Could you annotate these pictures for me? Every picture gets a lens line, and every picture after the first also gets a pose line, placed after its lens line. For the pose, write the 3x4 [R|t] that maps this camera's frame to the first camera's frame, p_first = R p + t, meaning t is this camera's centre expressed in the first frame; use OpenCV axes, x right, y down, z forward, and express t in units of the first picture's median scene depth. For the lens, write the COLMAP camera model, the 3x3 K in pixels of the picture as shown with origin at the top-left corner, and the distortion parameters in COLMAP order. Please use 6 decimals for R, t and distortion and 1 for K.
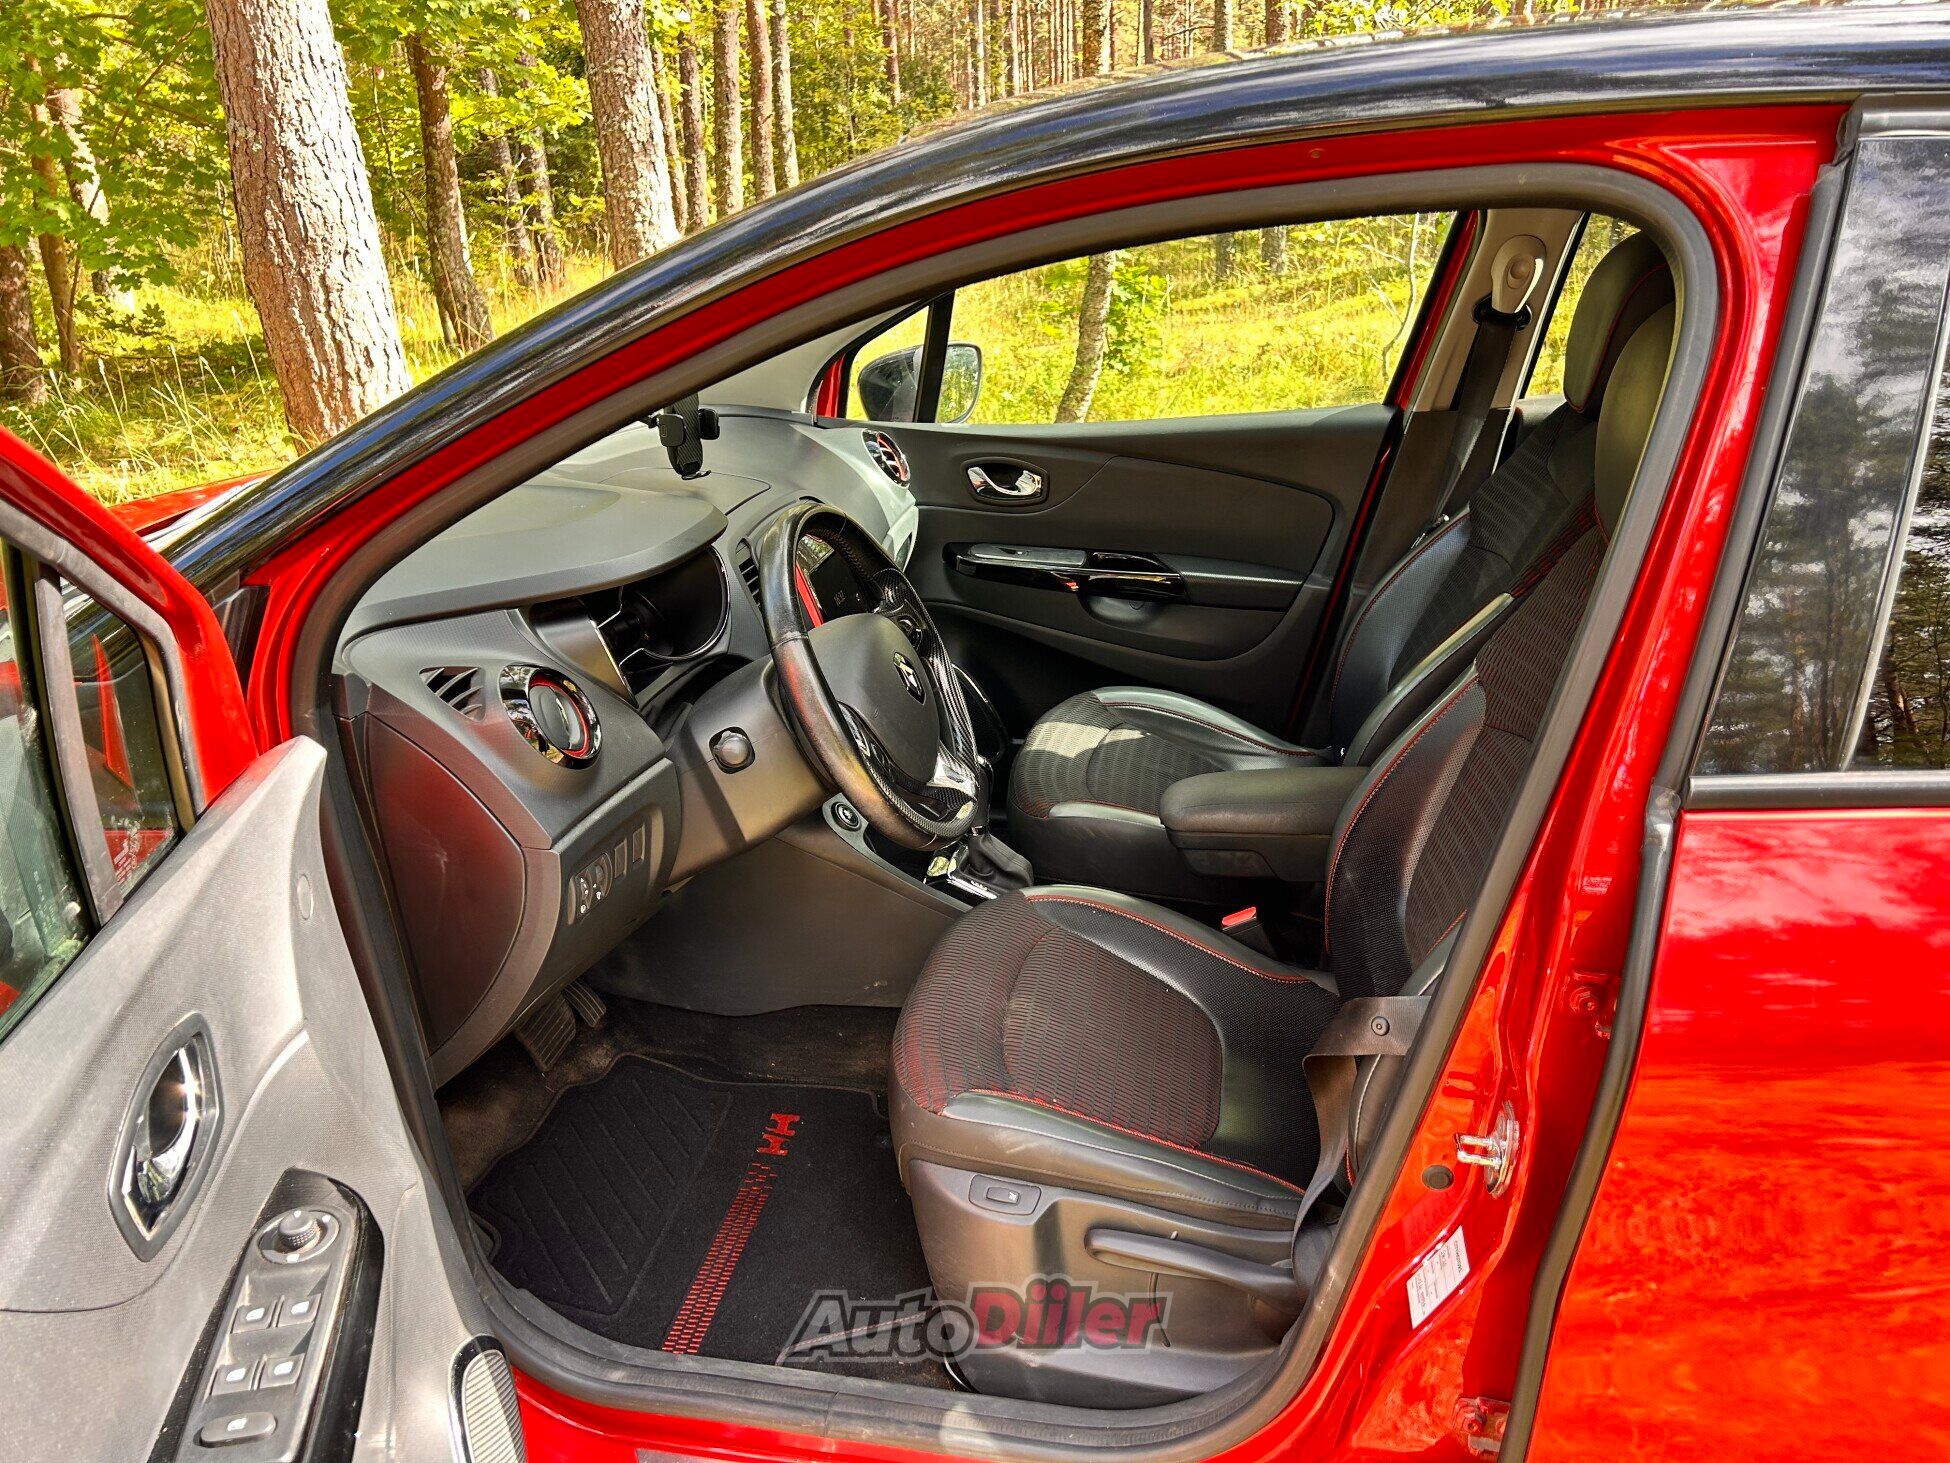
lens RADIAL K [[1494.2, 0, 976.0], [0, 1494.2, 733.6], [0, 0, 1]] dist [-0.005154, -0.001711]
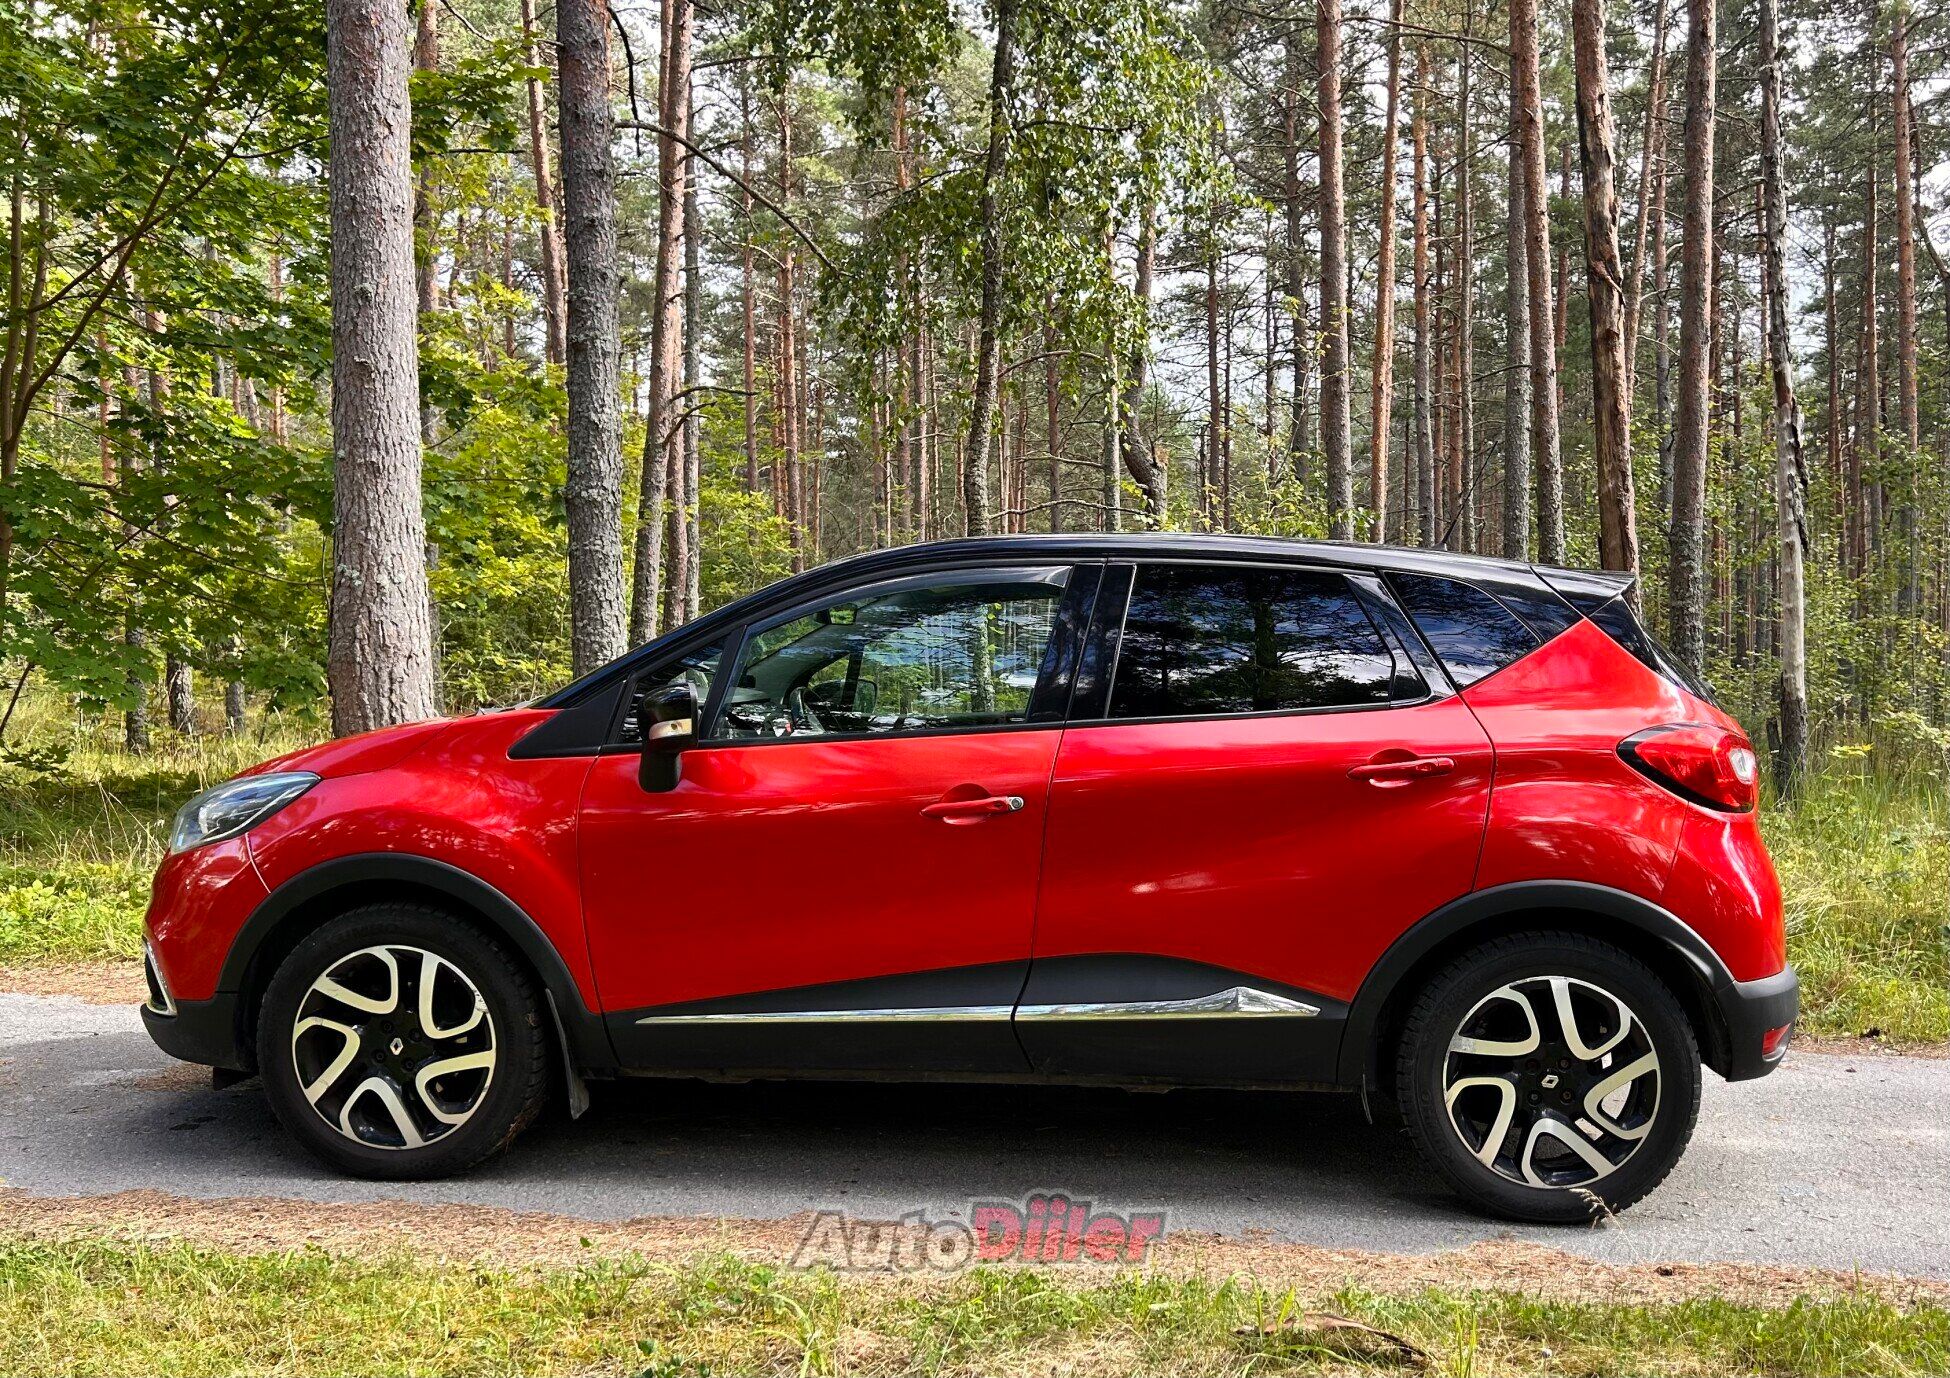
lens RADIAL K [[1540.3, 0, 975.1], [0, 1540.3, 688.8], [0, 0, 1]] dist [0.004178, 0.001787]
pose [[0.996045, 0.041825, 0.078388, -0.011446], [-0.012508, 0.939490, -0.342348, 0.187301], [-0.087963, 0.340013, 0.936298, -0.371547]]
